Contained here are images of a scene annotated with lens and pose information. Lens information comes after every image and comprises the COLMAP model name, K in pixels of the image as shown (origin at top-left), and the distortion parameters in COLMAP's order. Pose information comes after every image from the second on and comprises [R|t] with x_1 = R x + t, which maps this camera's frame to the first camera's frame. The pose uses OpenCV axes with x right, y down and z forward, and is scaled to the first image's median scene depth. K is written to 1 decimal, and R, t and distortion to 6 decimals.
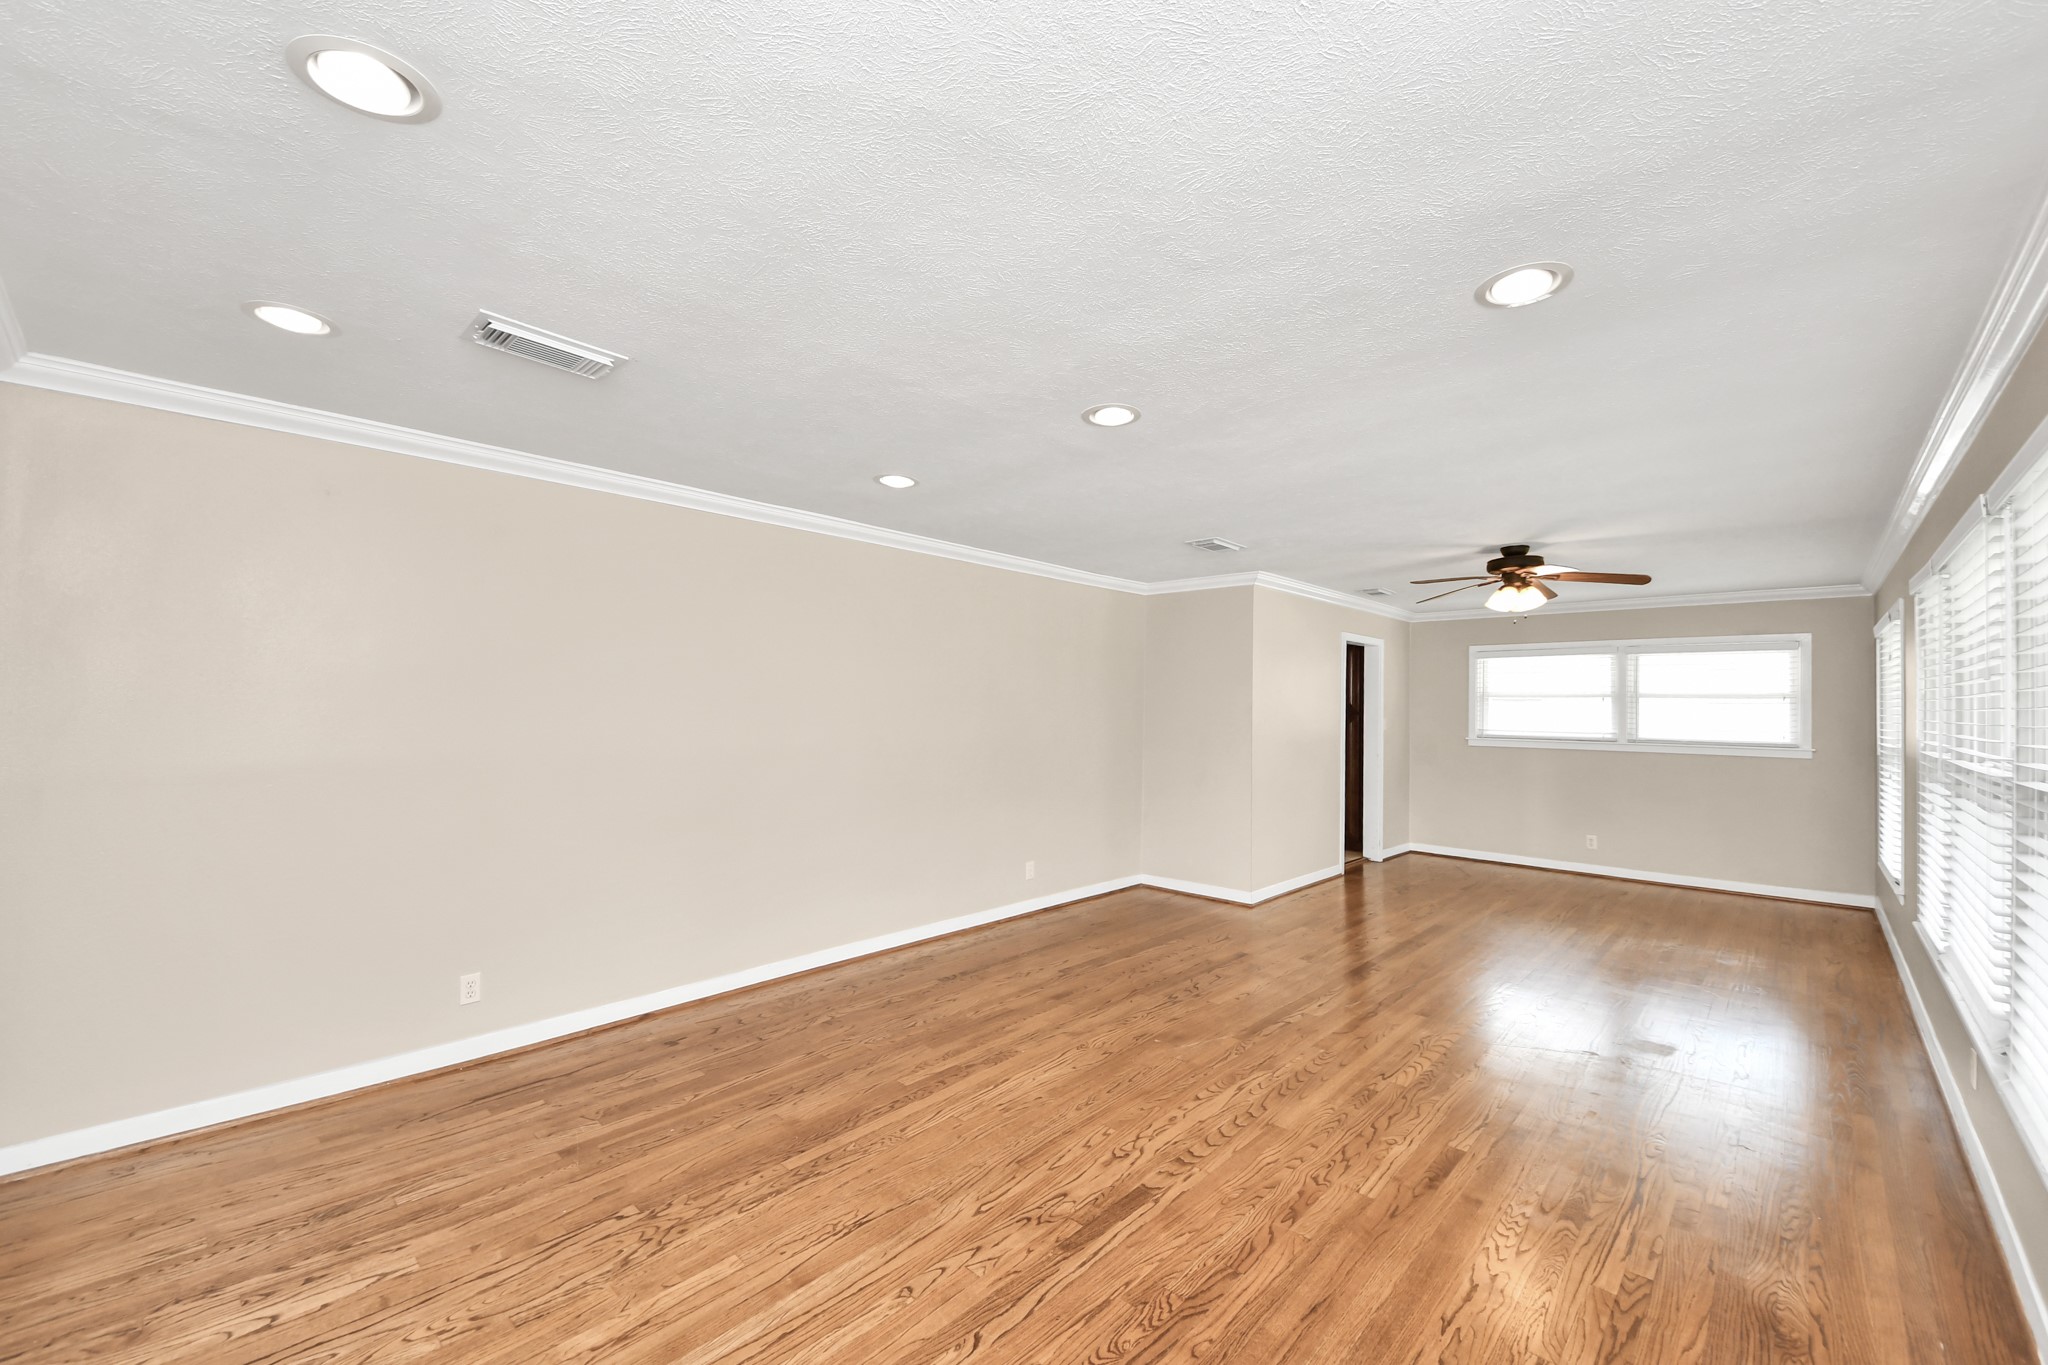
lens RADIAL K [[818.4, 0, 1024.0], [0, 818.4, 682.5], [0, 0, 1]] dist [0.044646, -0.020634]
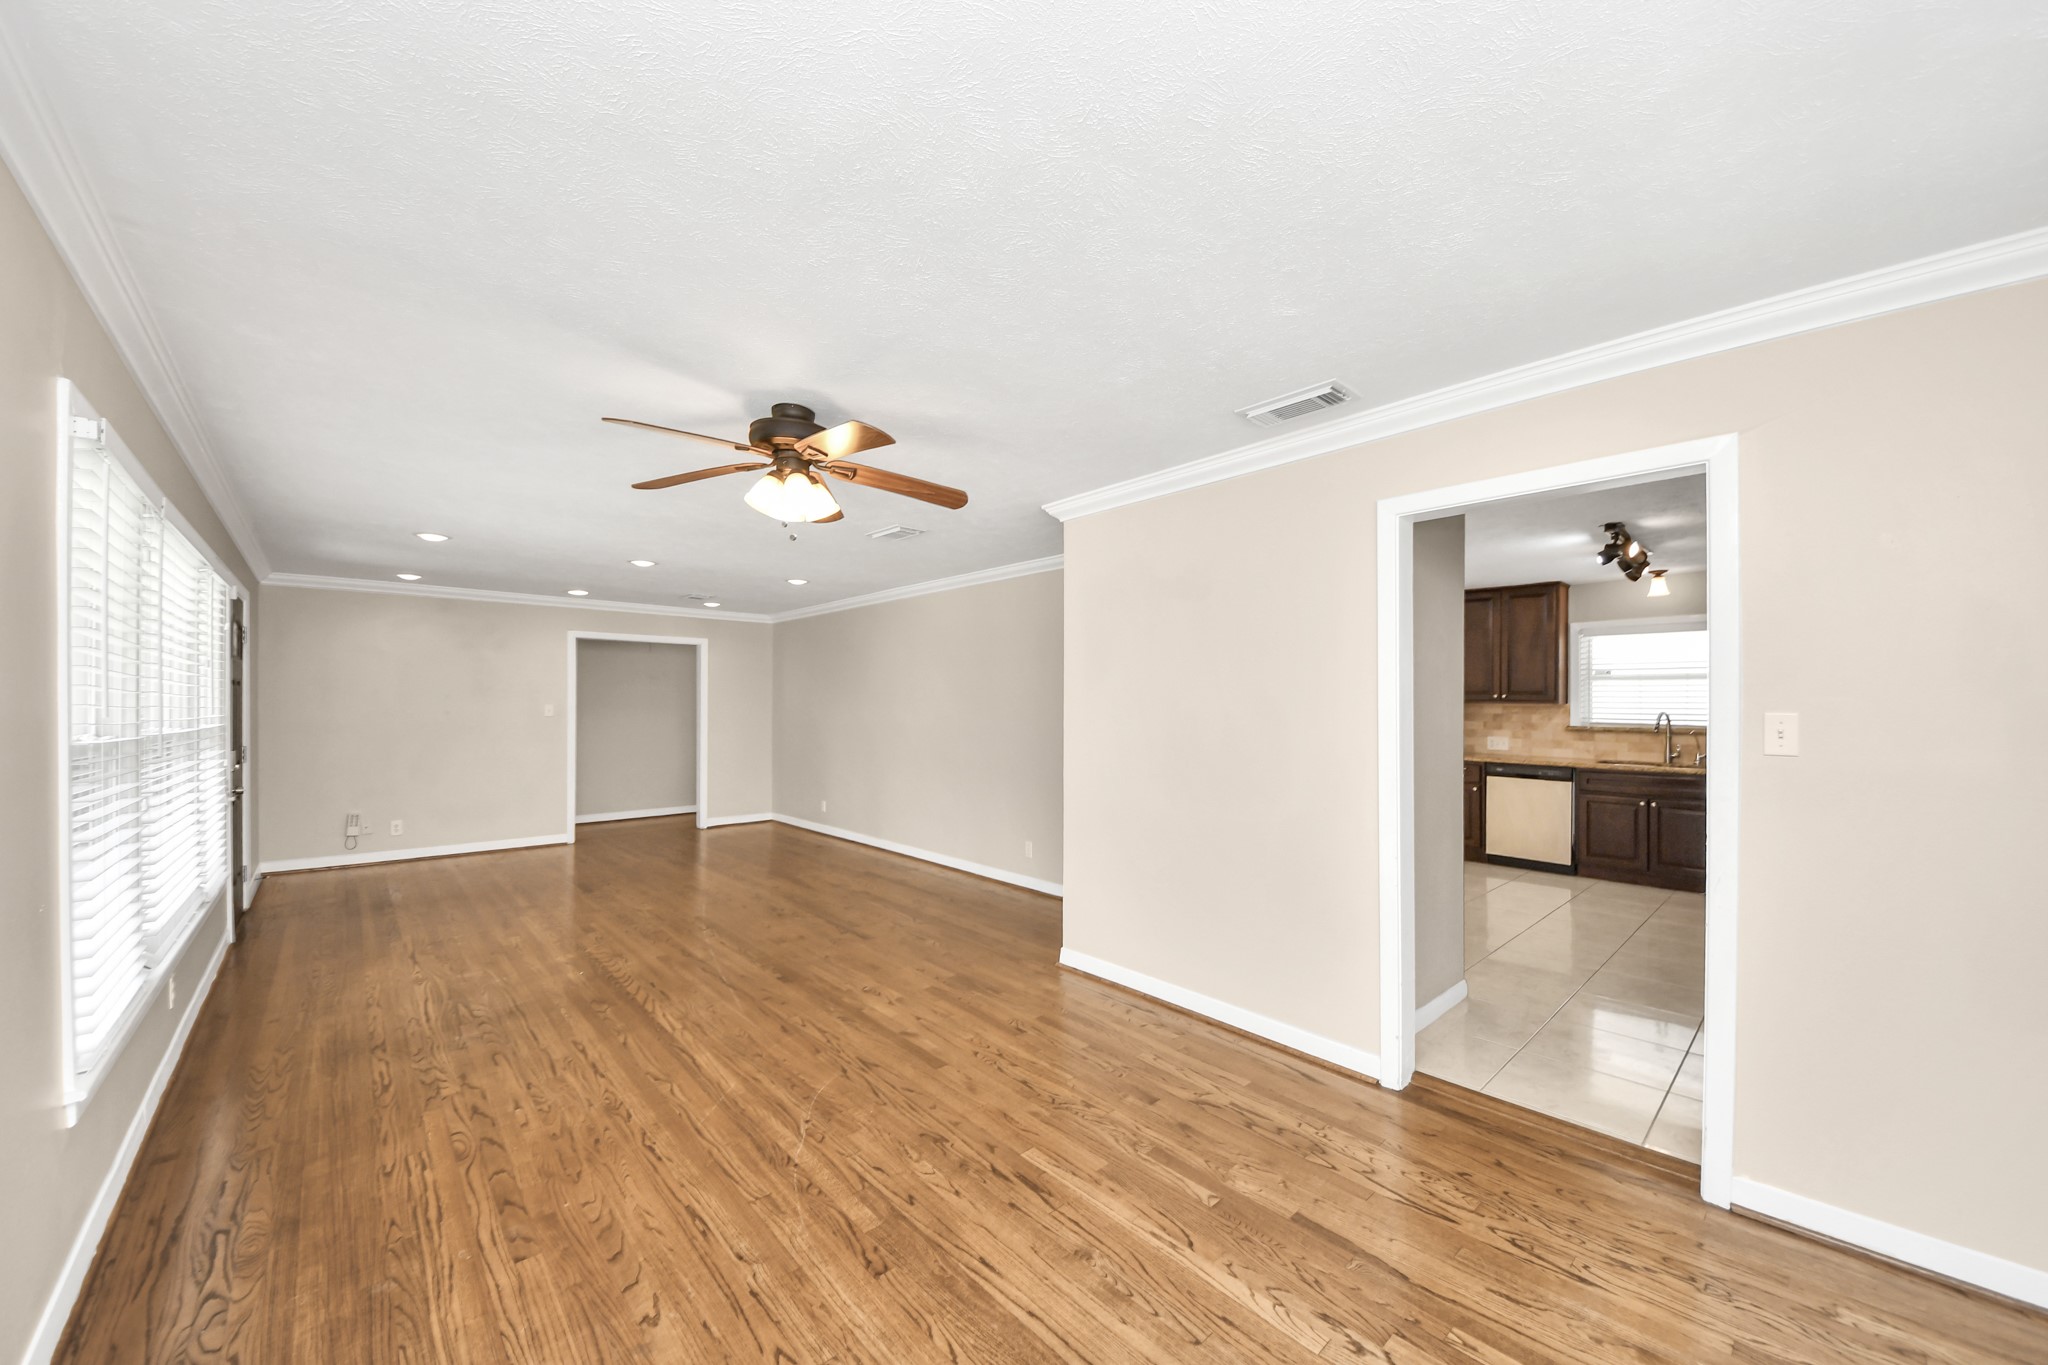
lens RADIAL K [[733.6, 0, 1036.9], [0, 733.6, 708.1], [0, 0, 1]] dist [0.029060, -0.019494]
pose [[-0.059355, -0.007716, -0.998207, 1.529536], [0.020446, 0.999751, -0.008943, 0.073072], [0.998028, -0.020940, -0.059183, 1.659579]]
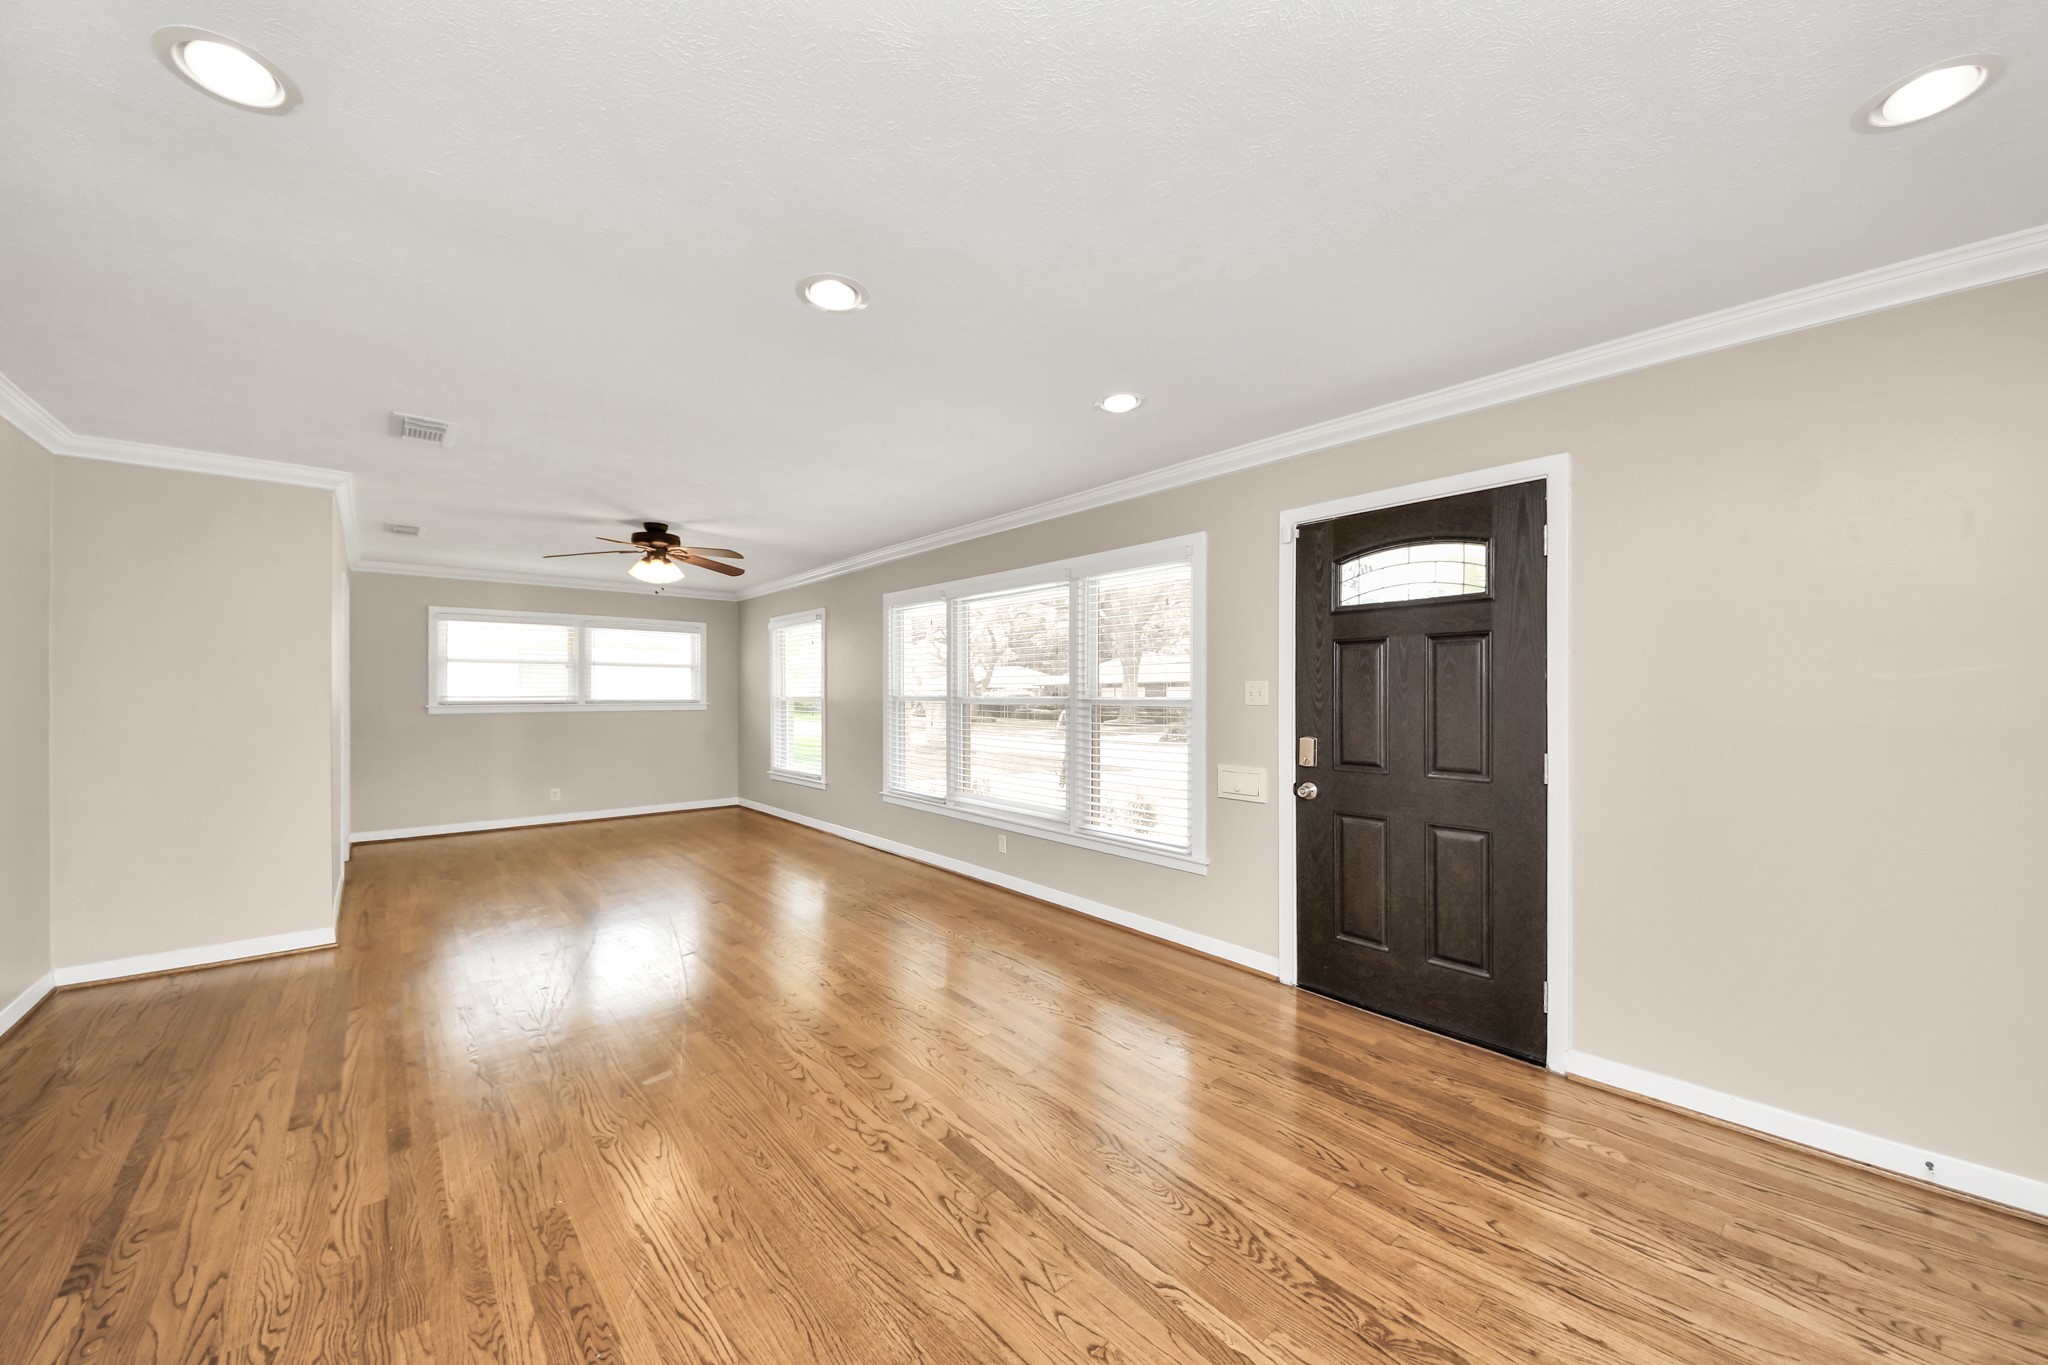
lens RADIAL K [[746.4, 0, 1013.4], [0, 746.4, 695.9], [0, 0, 1]] dist [0.021643, -0.013102]
pose [[0.098623, -0.016349, 0.994991, -0.487633], [-0.028637, 0.999404, 0.019260, 0.044900], [-0.994713, -0.030393, 0.098097, 0.576638]]
